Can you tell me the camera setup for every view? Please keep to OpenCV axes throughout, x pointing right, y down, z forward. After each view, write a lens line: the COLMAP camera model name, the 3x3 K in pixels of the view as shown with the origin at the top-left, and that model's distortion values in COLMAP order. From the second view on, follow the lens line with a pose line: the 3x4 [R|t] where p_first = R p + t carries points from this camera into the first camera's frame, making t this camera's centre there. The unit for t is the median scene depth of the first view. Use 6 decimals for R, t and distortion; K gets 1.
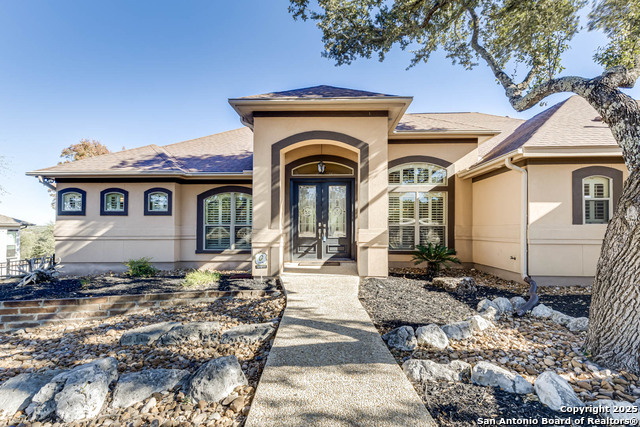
lens RADIAL K [[288.2, 0, 309.0], [0, 288.2, 229.4], [0, 0, 1]] dist [0.016865, -0.000026]
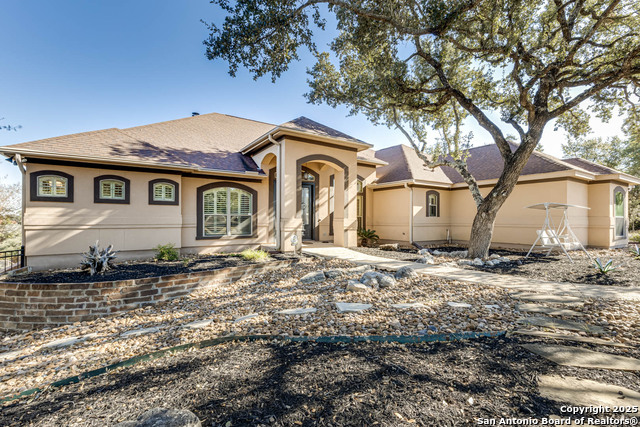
lens RADIAL K [[288.2, 0, 321.4], [0, 288.2, 215.7], [0, 0, 1]] dist [0.016865, -0.000026]
pose [[0.824013, 0.012690, 0.566429, -0.643712], [-0.004124, 0.999857, -0.016402, 0.006171], [-0.566556, 0.011179, 0.823948, -0.199497]]
